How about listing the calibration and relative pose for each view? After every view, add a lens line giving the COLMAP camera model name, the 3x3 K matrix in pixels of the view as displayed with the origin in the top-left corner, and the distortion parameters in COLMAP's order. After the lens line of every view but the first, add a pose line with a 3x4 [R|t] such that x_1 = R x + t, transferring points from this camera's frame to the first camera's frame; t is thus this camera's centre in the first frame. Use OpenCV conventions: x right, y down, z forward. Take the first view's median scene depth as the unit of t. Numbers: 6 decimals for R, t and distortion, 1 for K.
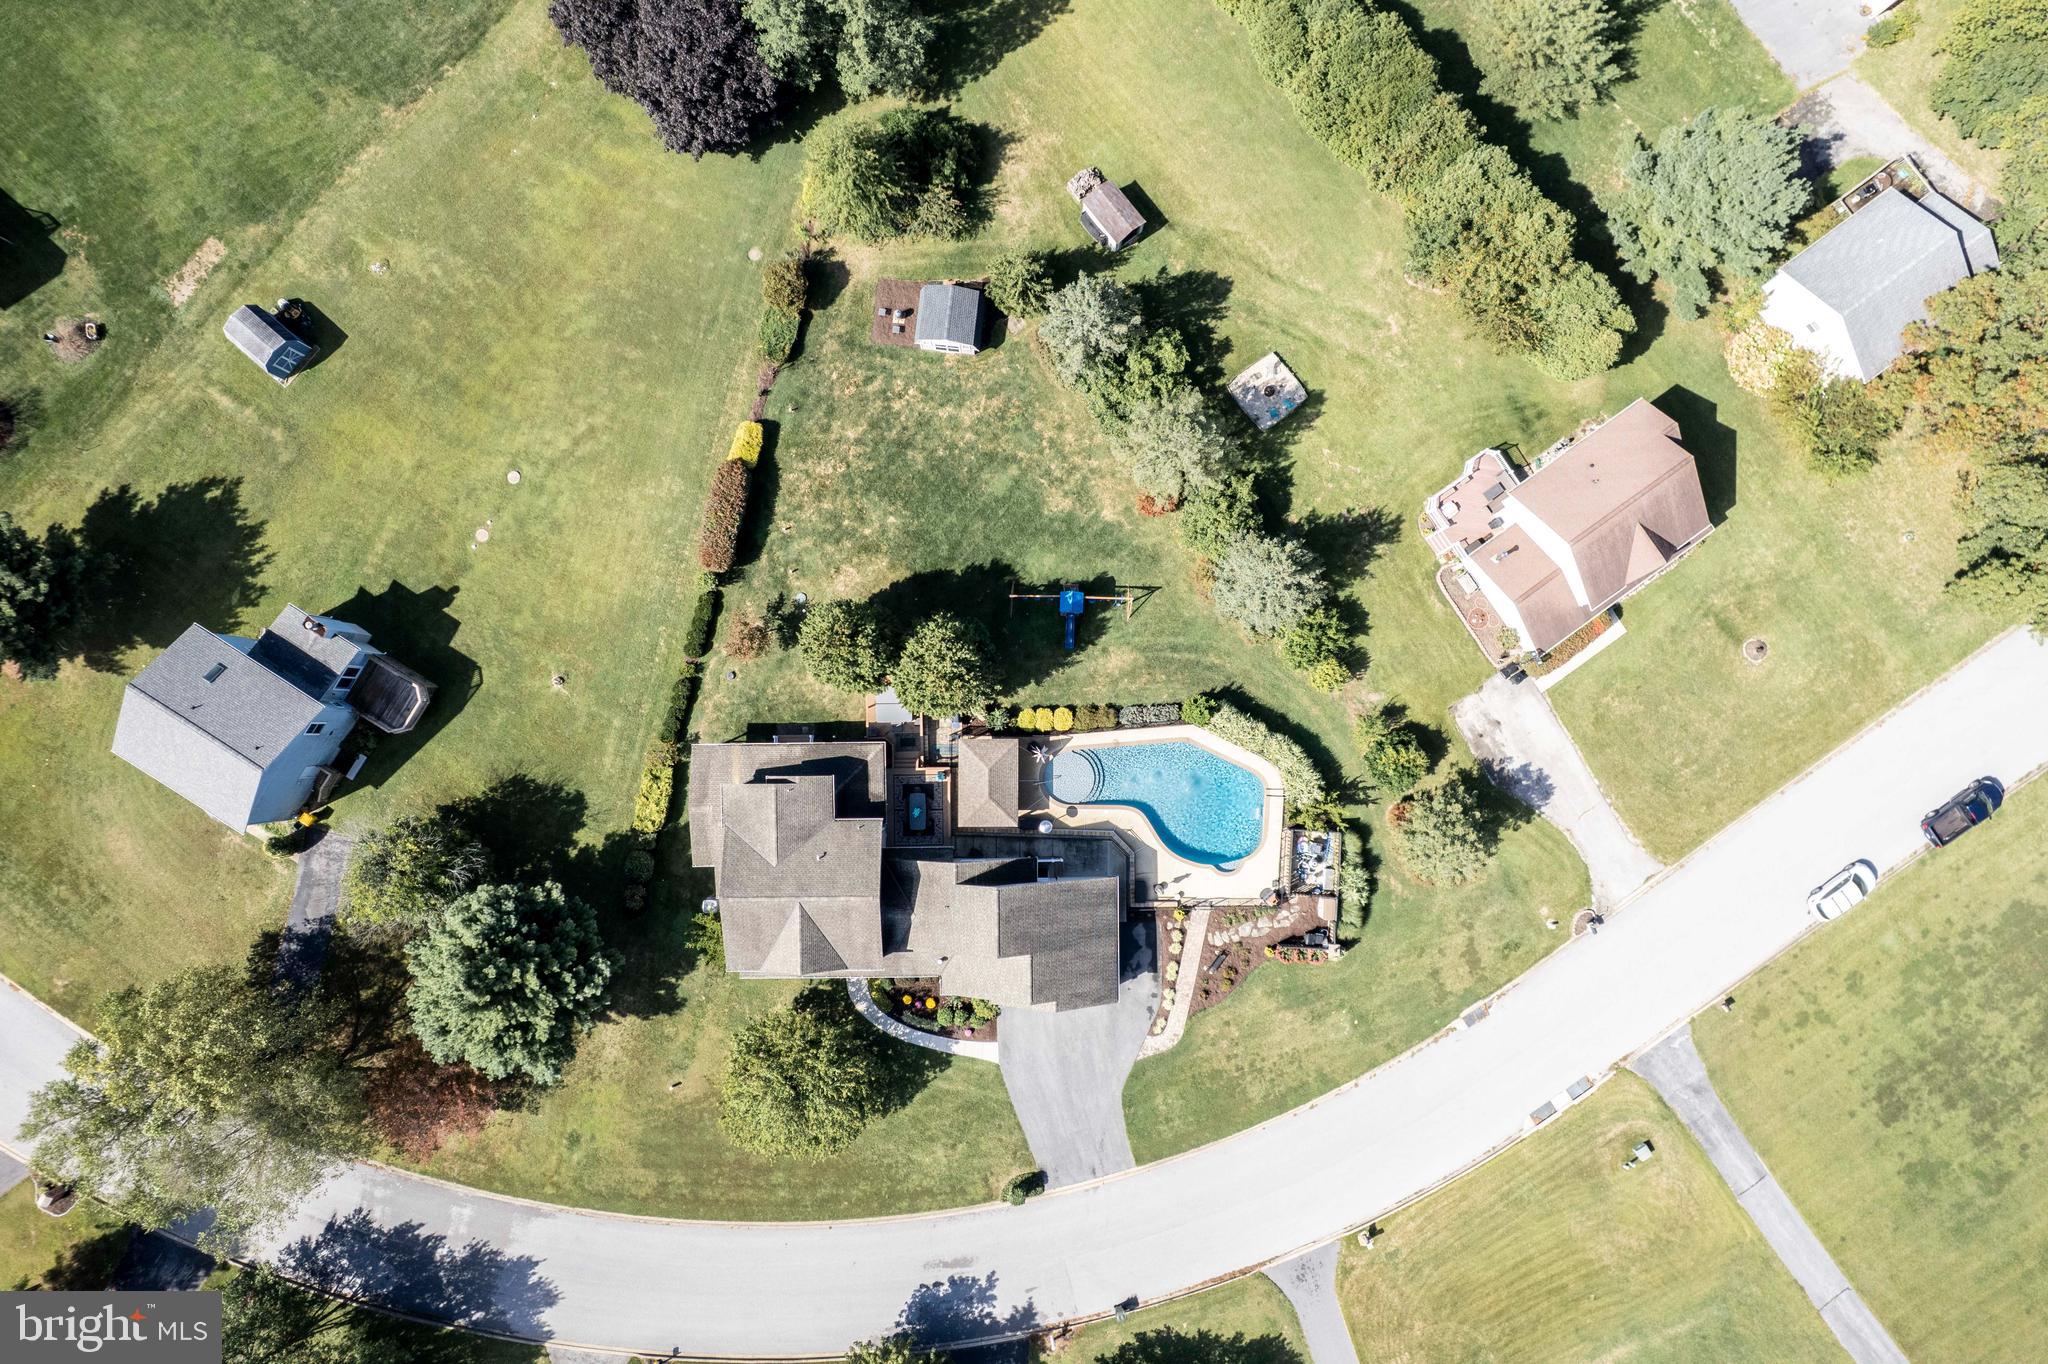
lens RADIAL K [[1317.5, 0, 1033.4], [0, 1317.5, 700.9], [0, 0, 1]] dist [-0.069955, 0.062873]
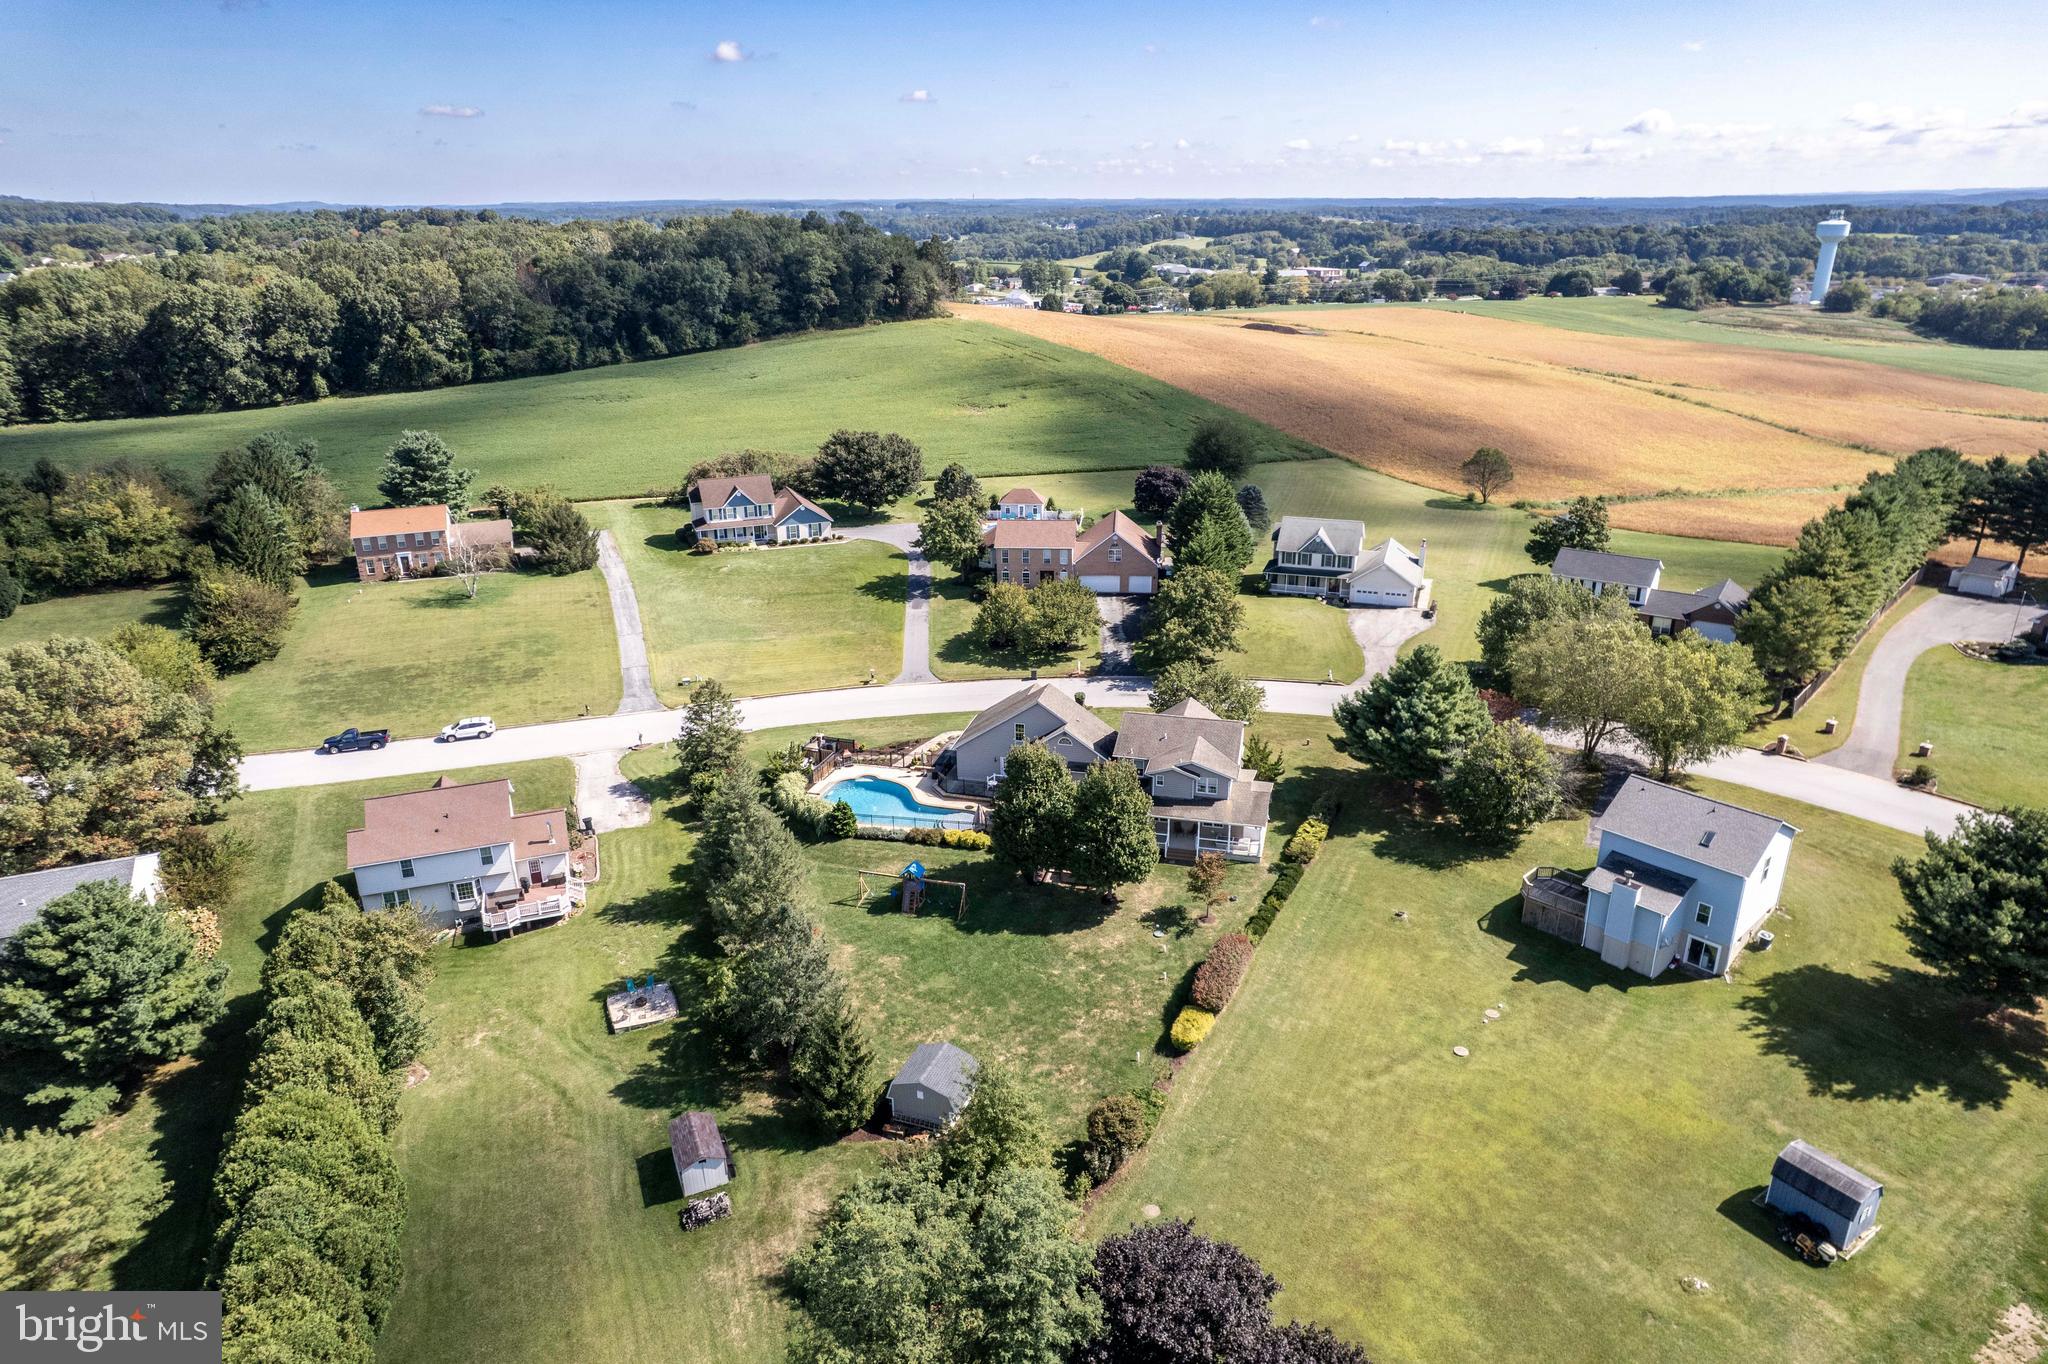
lens RADIAL K [[1310.7, 0, 1027.5], [0, 1310.7, 684.4], [0, 0, 1]] dist [-0.037421, 0.081398]
pose [[-0.967471, -0.085938, 0.237940, -0.307521], [0.252983, -0.327902, 0.910208, -0.983179], [-0.000201, 0.940795, 0.338977, 0.472921]]
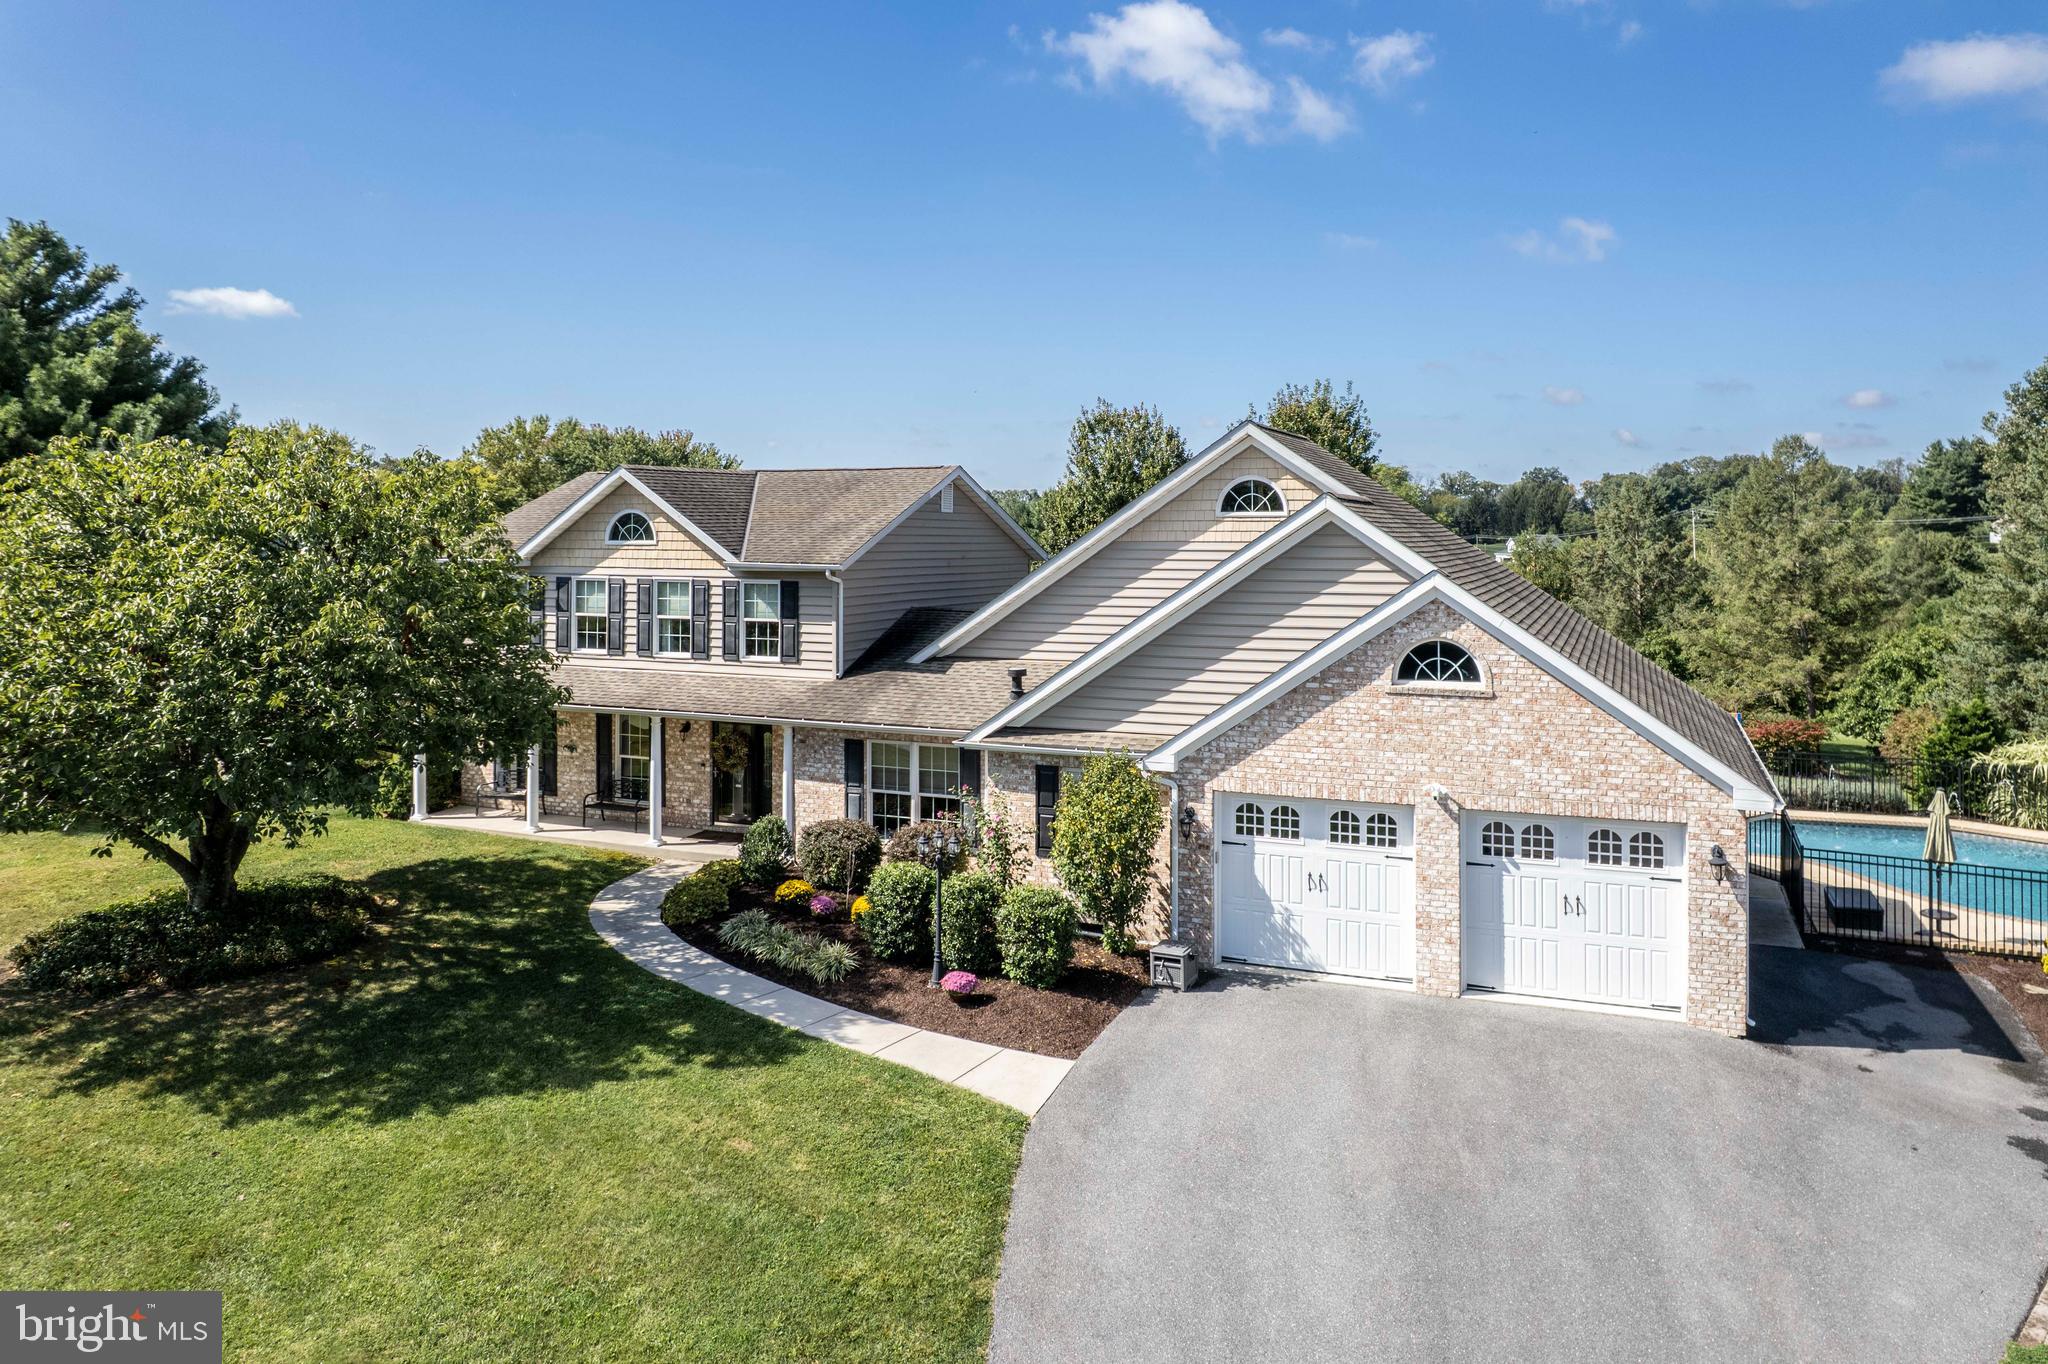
lens RADIAL K [[1368.9, 0, 1112.2], [0, 1368.9, 581.5], [0, 0, 1]] dist [-0.076617, 0.072300]
pose [[0.931845, 0.009239, -0.362739, 0.042591], [-0.362628, 0.059148, -0.930055, 0.421378], [0.012862, 0.998206, 0.058467, 0.916297]]
